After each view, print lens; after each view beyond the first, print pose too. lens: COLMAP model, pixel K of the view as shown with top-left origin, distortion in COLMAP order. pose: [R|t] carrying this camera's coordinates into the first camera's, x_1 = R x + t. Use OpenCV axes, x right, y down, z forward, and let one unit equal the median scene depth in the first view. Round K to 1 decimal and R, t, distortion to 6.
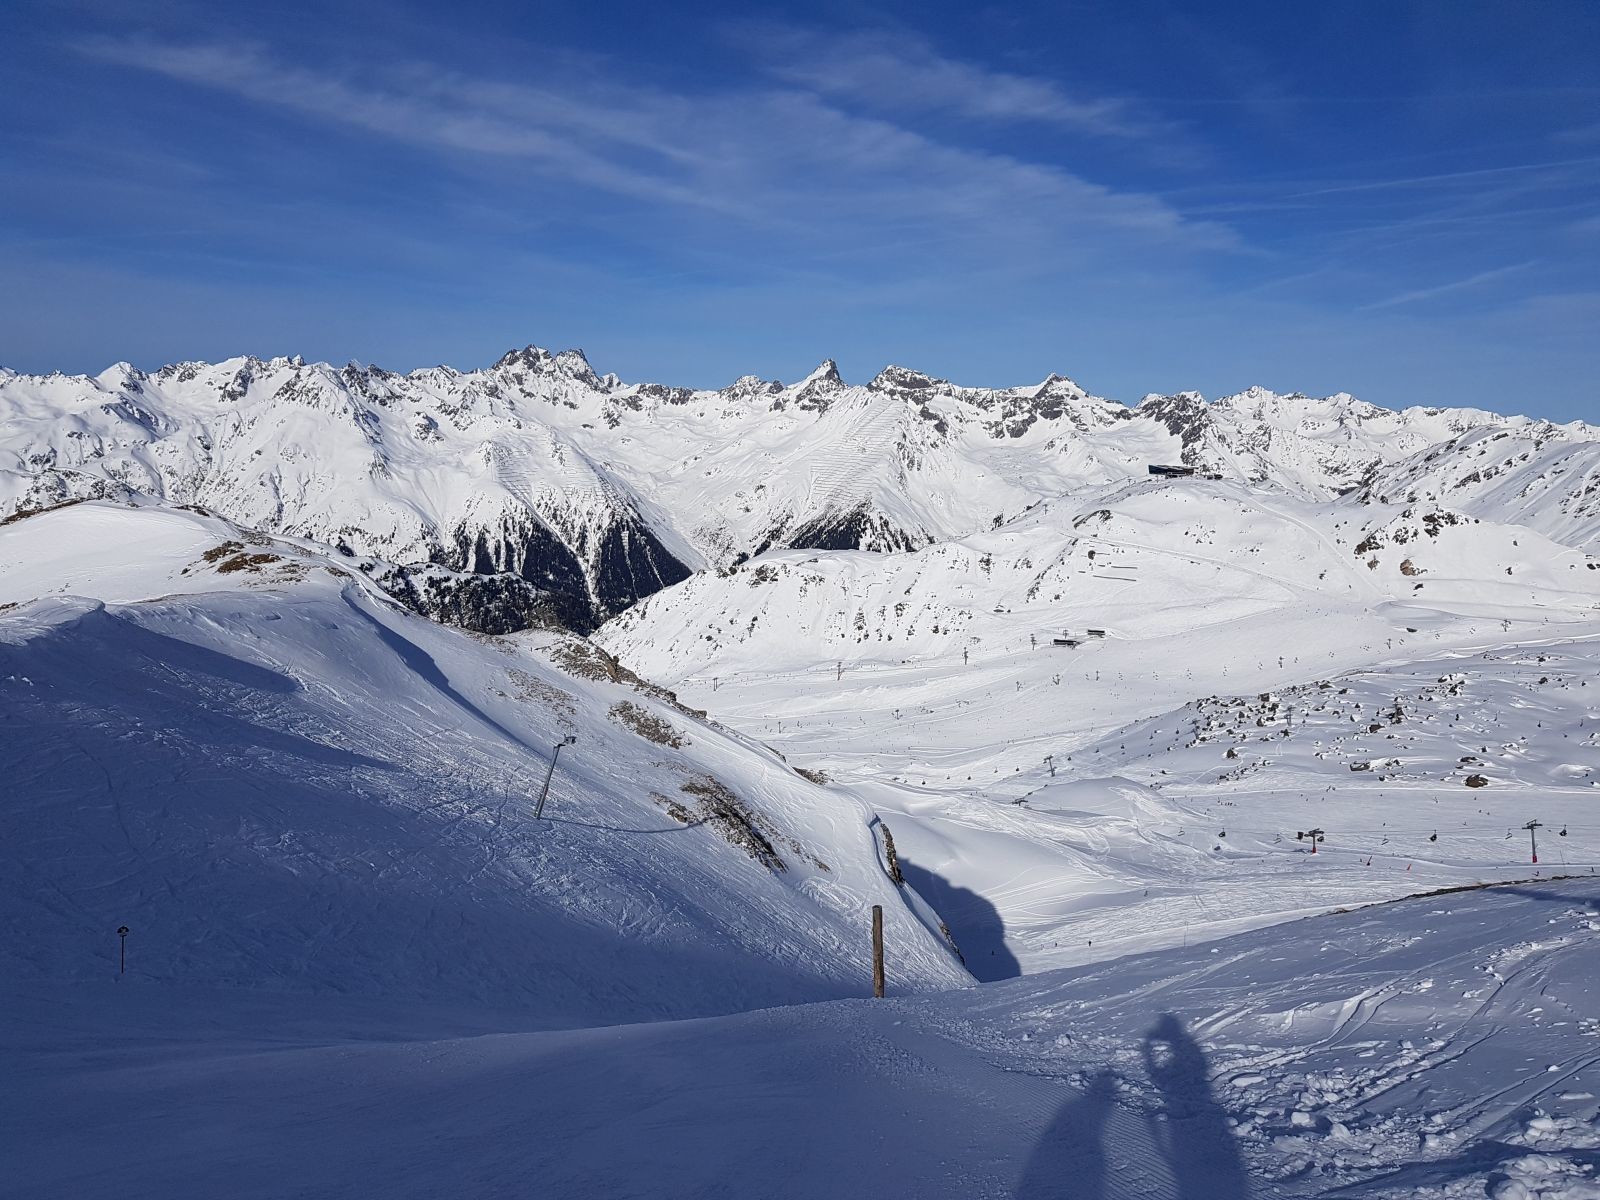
lens RADIAL K [[1212.5, 0, 818.9], [0, 1212.5, 591.4], [0, 0, 1]] dist [0.104285, -0.180428]
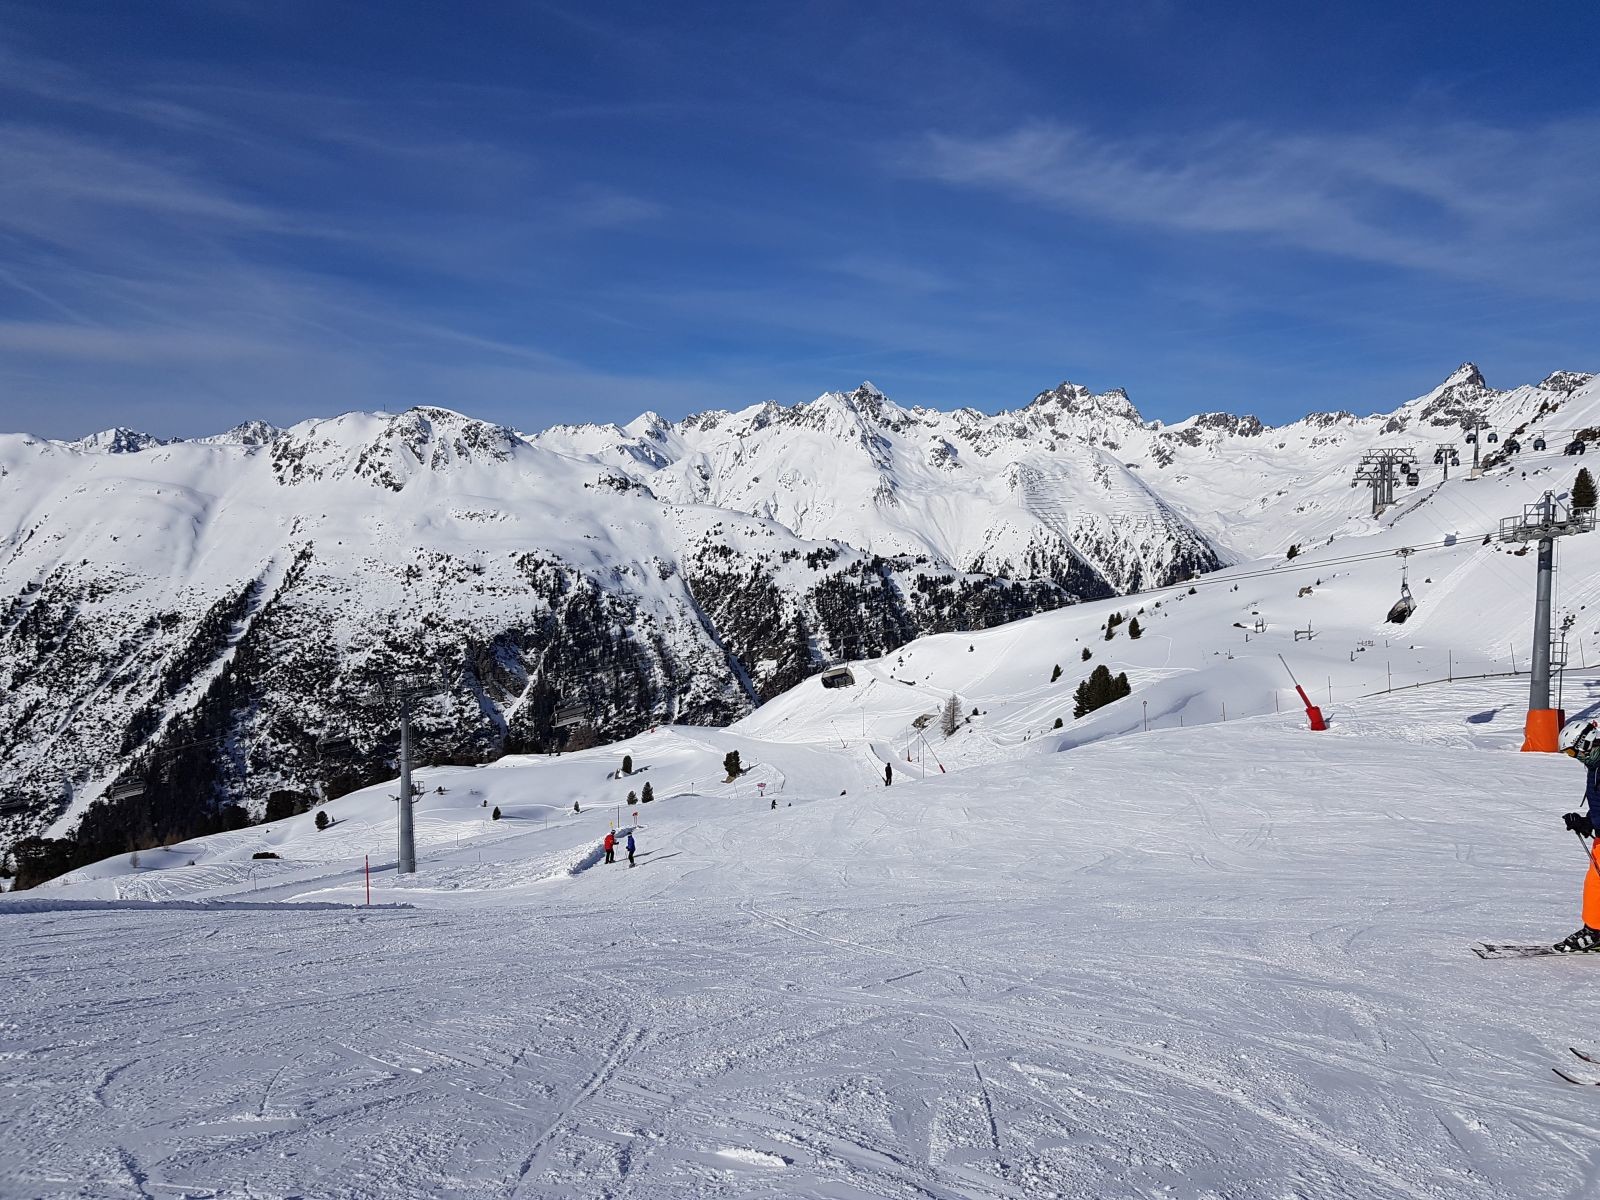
lens RADIAL K [[1212.5, 0, 818.9], [0, 1212.5, 591.4], [0, 0, 1]] dist [0.104285, -0.180428]
pose [[0.913170, 0.005087, -0.407548, -0.060363], [-0.038619, 0.996503, -0.074095, 0.023534], [0.405746, 0.083400, 0.910173, 0.221519]]
